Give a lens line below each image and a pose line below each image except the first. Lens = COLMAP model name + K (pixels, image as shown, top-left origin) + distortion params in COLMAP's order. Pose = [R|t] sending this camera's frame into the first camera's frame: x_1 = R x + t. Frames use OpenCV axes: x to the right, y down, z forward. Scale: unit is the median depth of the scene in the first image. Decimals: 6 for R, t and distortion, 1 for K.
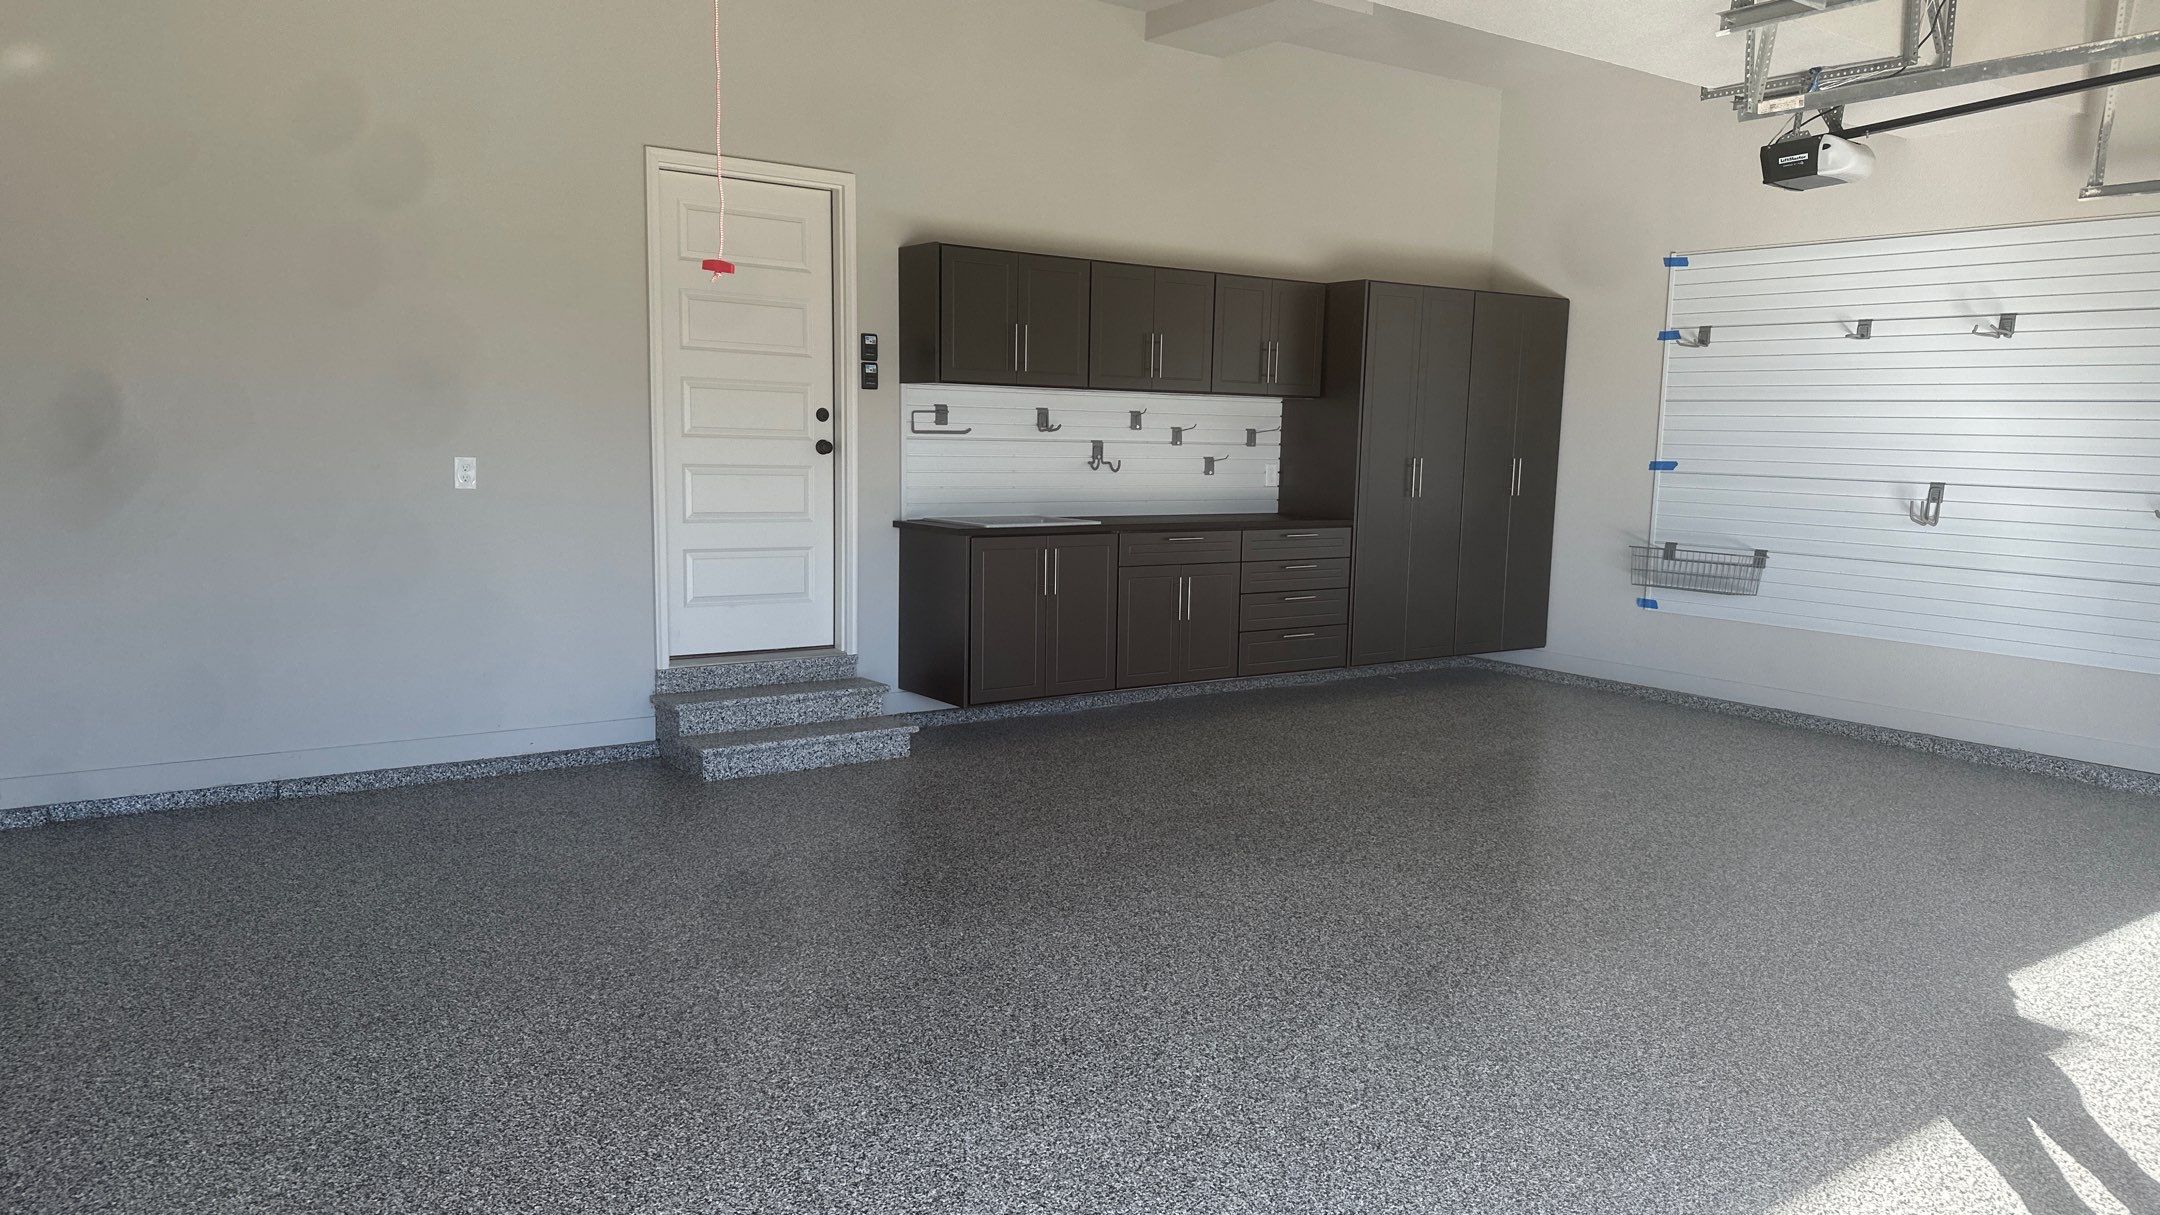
lens RADIAL K [[1498.2, 0, 1096.1], [0, 1498.2, 622.7], [0, 0, 1]] dist [0.083377, -0.118959]
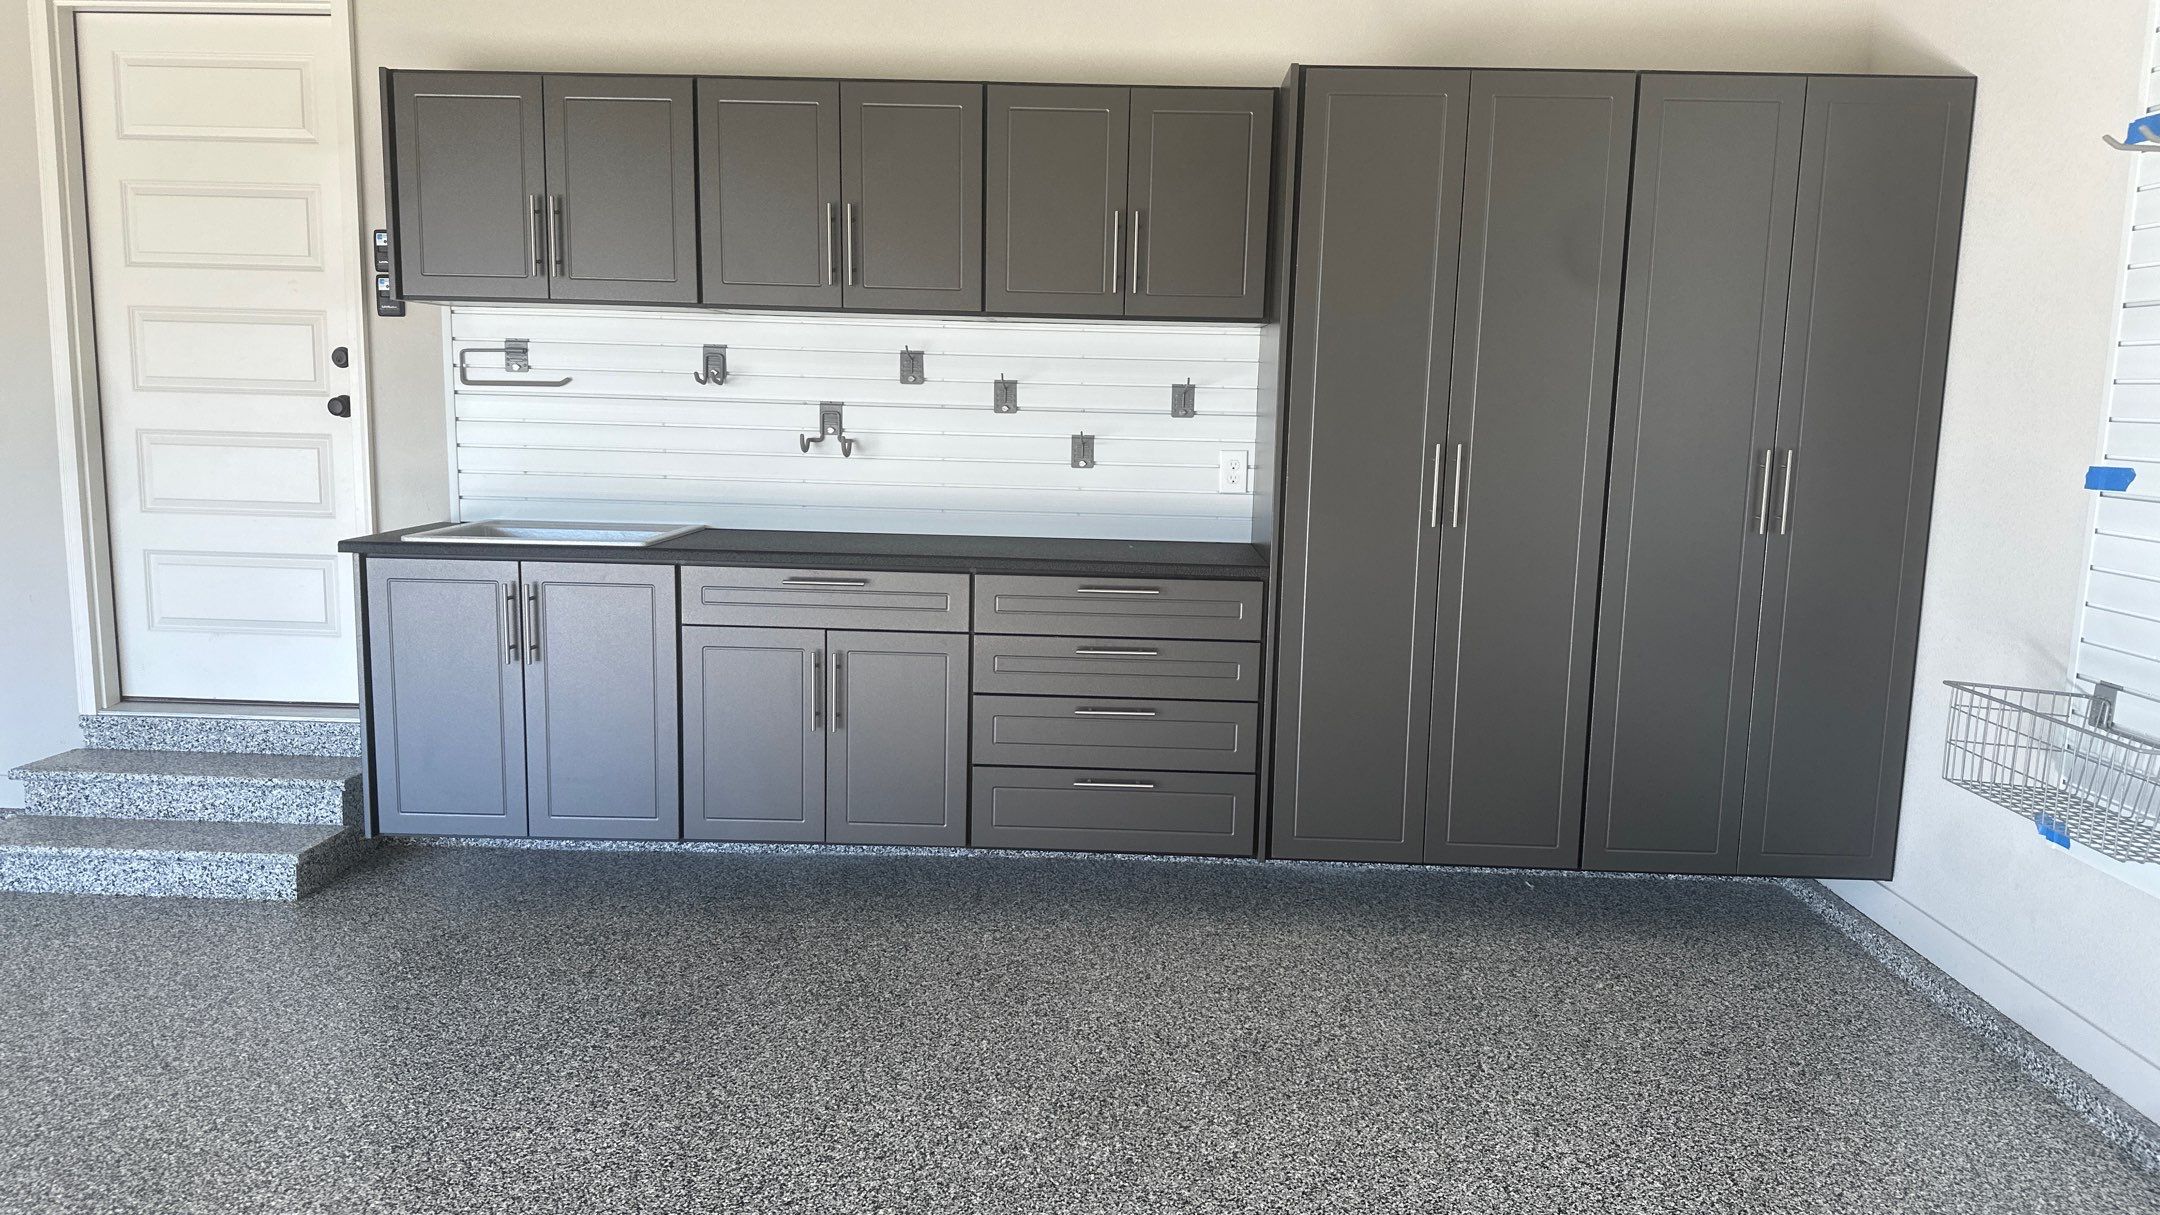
lens RADIAL K [[1498.2, 0, 1098.4], [0, 1498.2, 629.1], [0, 0, 1]] dist [0.083377, -0.118959]
pose [[0.797876, 0.090780, -0.595947, 0.474907], [-0.083186, 0.995719, 0.040304, -0.071403], [0.597055, 0.017417, 0.802011, 0.645521]]
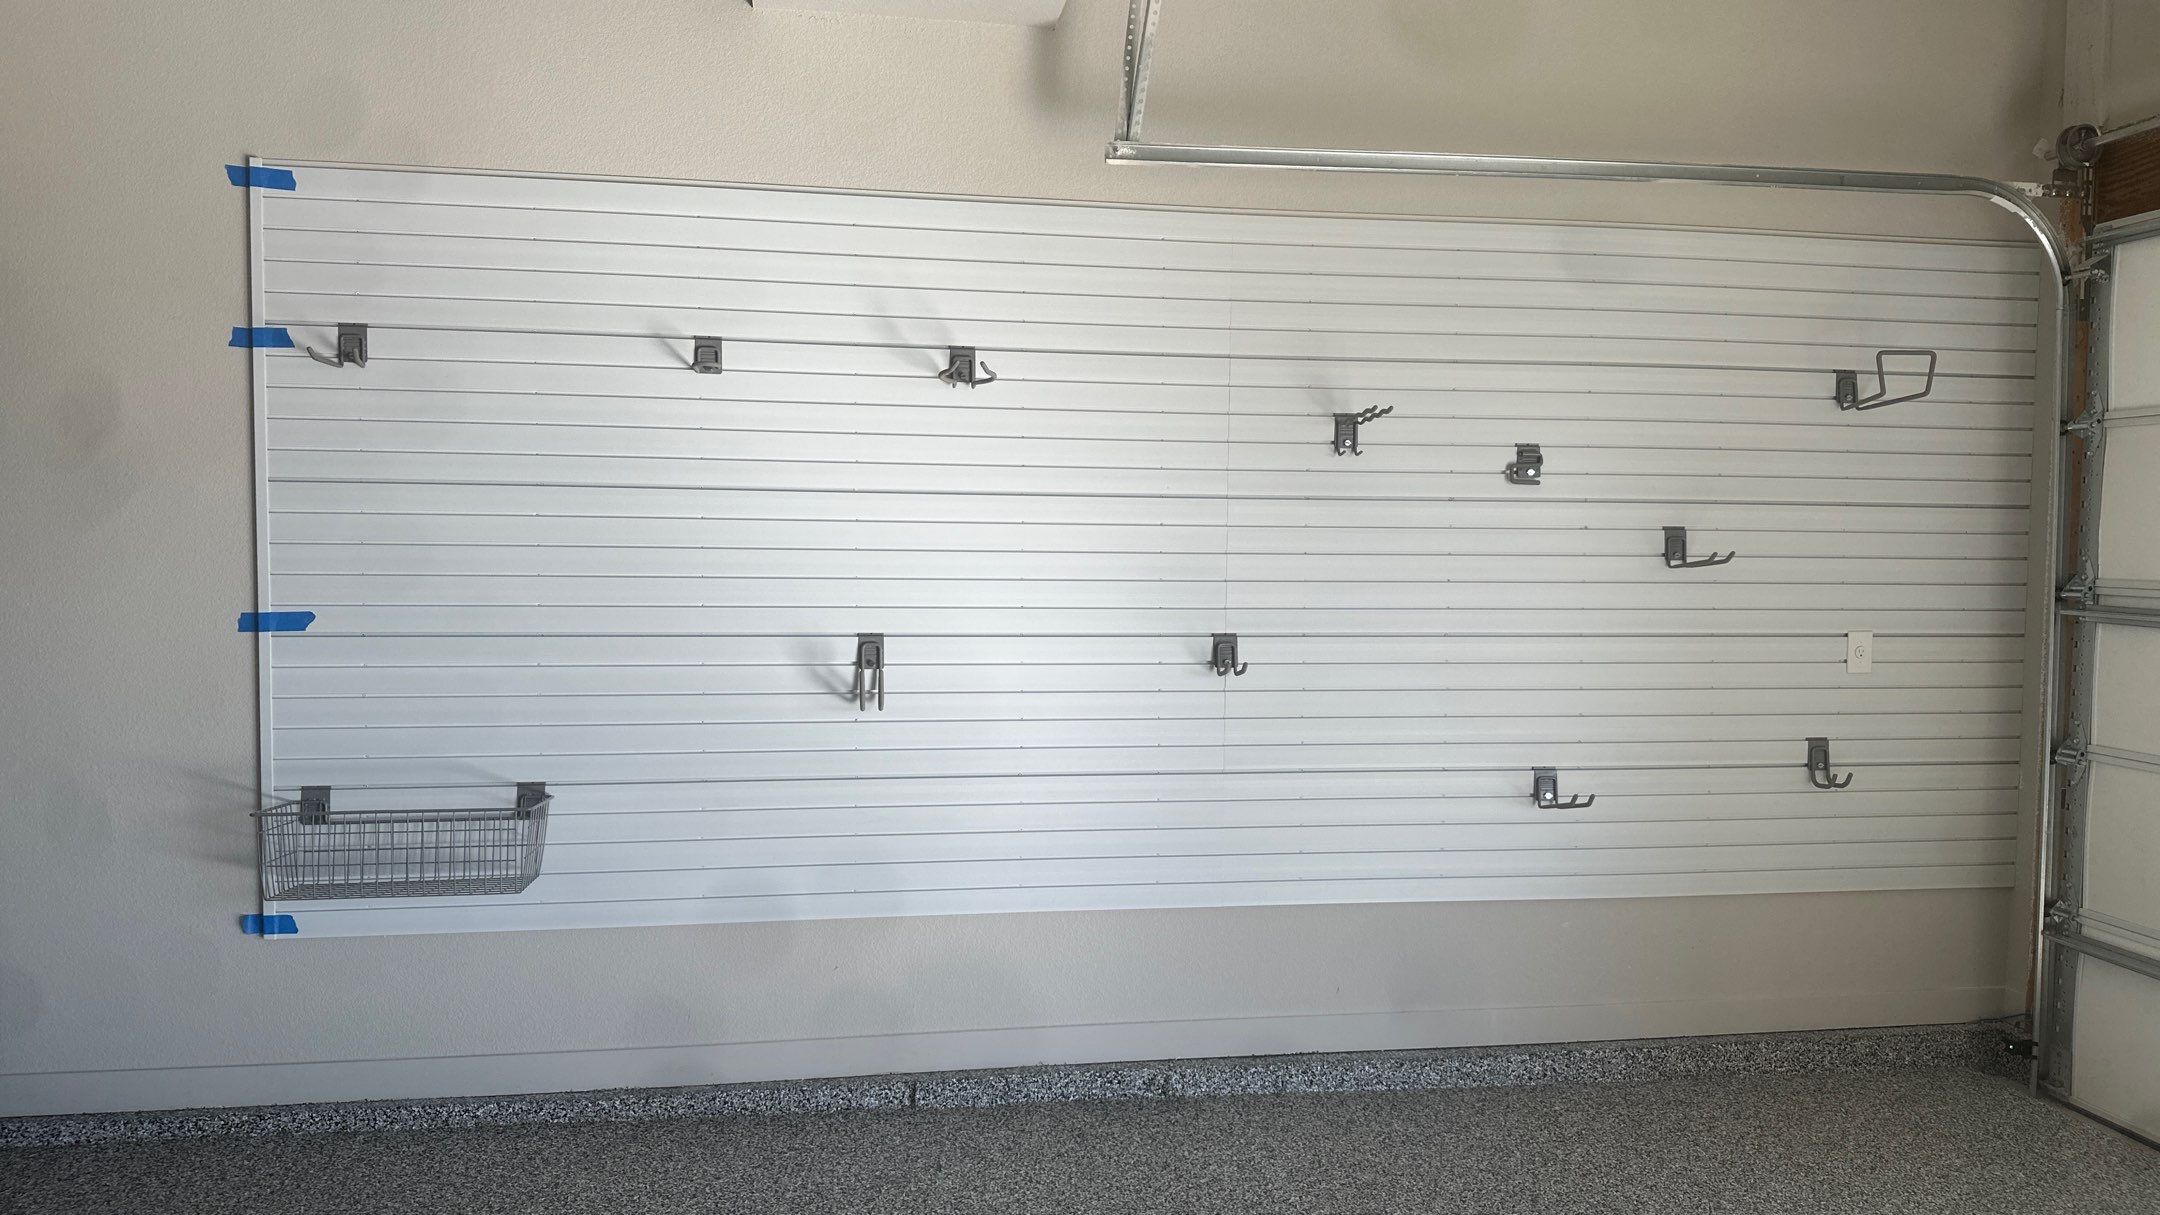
lens RADIAL K [[1498.2, 0, 1093.4], [0, 1498.2, 616.3], [0, 0, 1]] dist [0.083377, -0.118959]
pose [[0.441934, -0.064684, 0.894713, 0.088447], [0.114440, 0.993313, 0.015286, -0.099269], [-0.889718, 0.095636, 0.446381, 0.683453]]
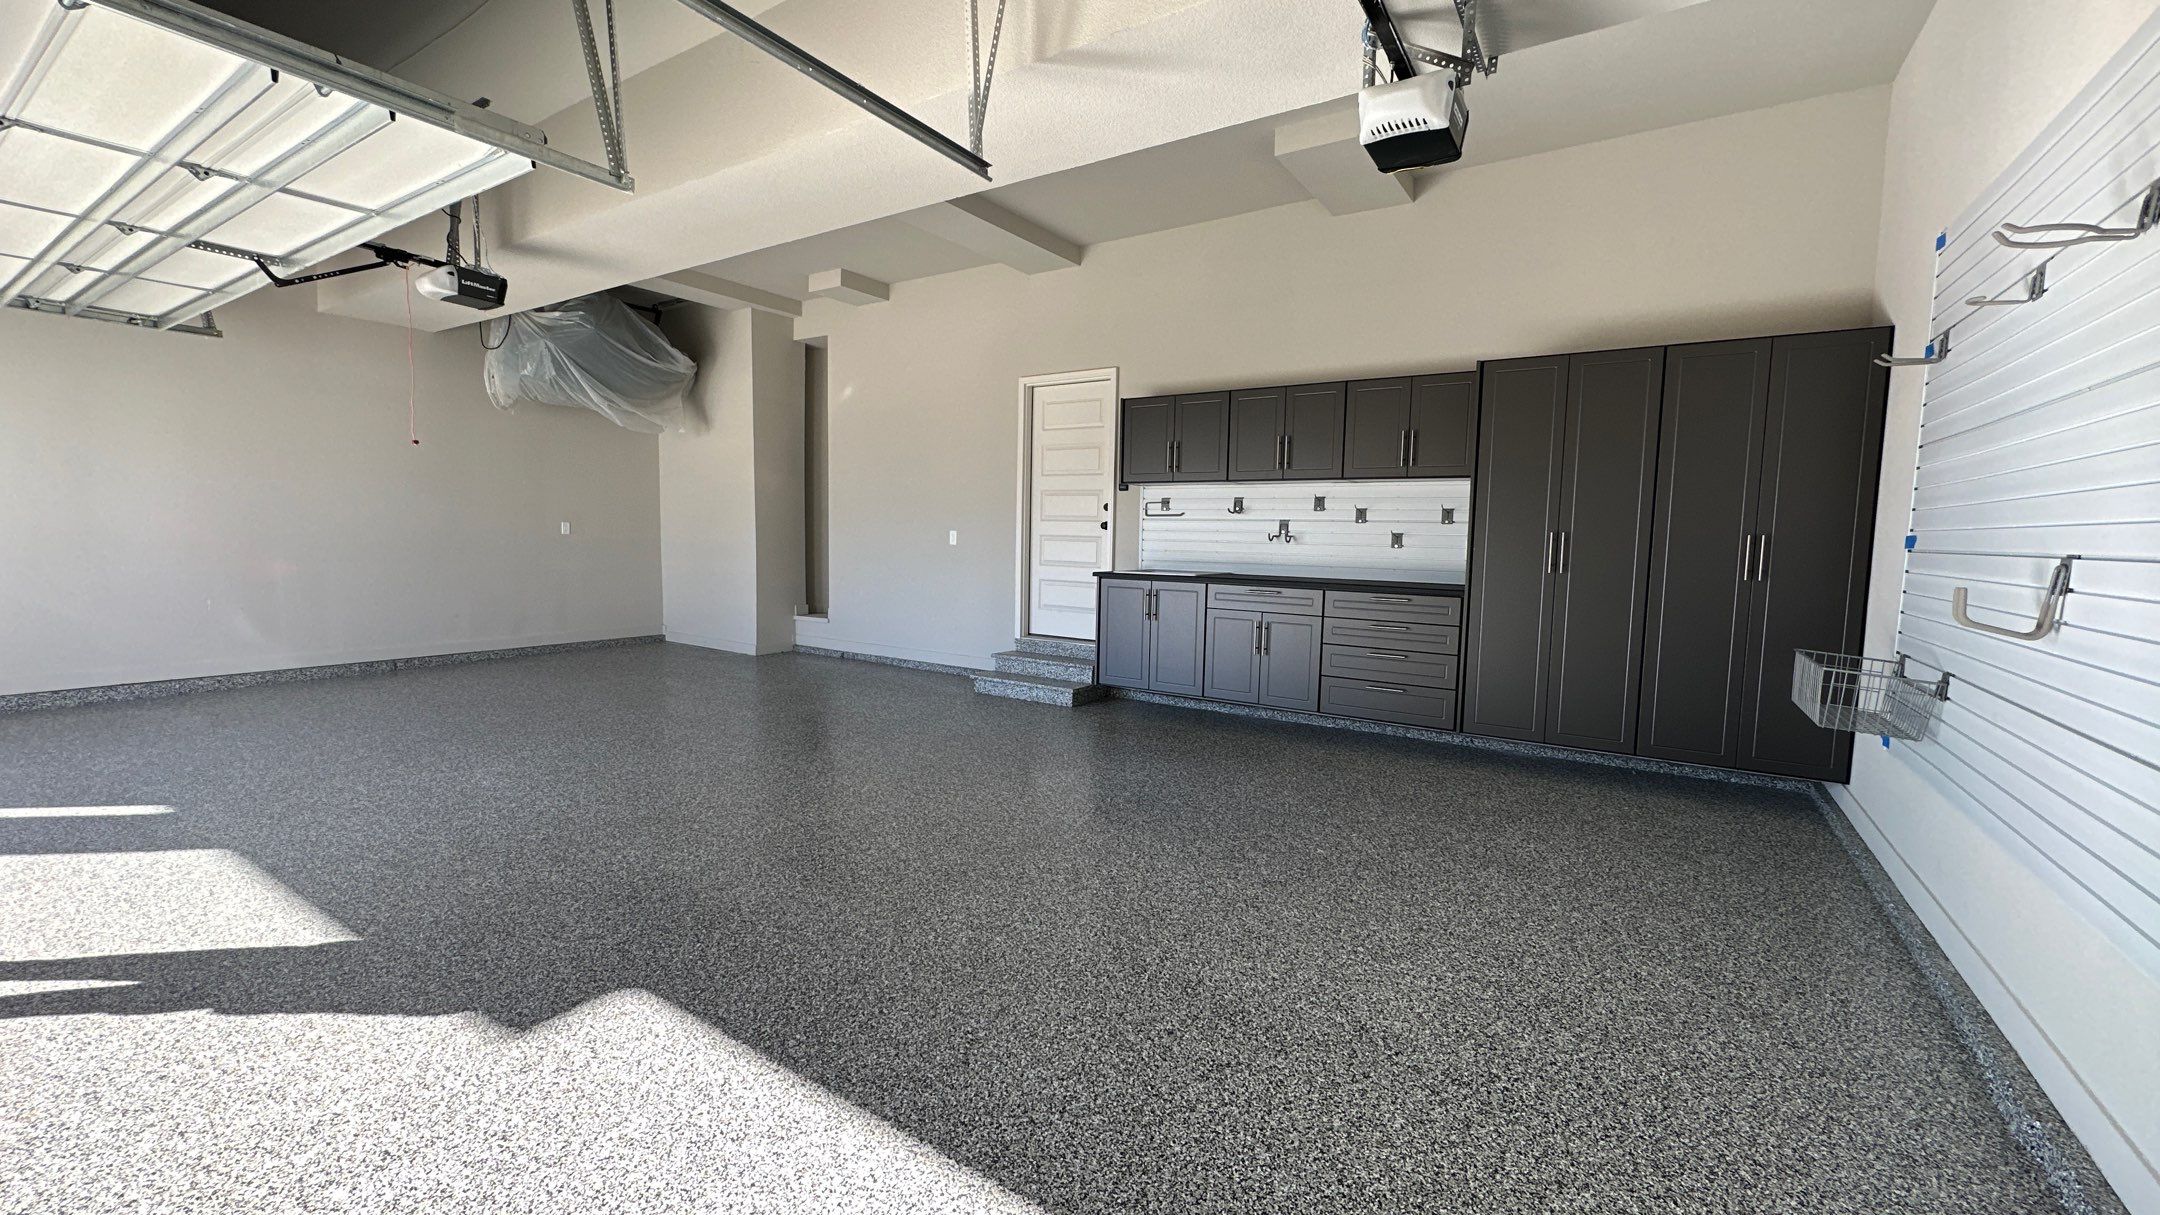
lens RADIAL K [[858.4, 0, 1082.0], [0, 858.4, 613.0], [0, 0, 1]] dist [-0.008616, 0.002756]
pose [[0.354979, 0.071676, -0.932123, 0.711601], [-0.130766, 0.991061, 0.026409, -0.038573], [0.925684, 0.112516, 0.361178, 0.611730]]
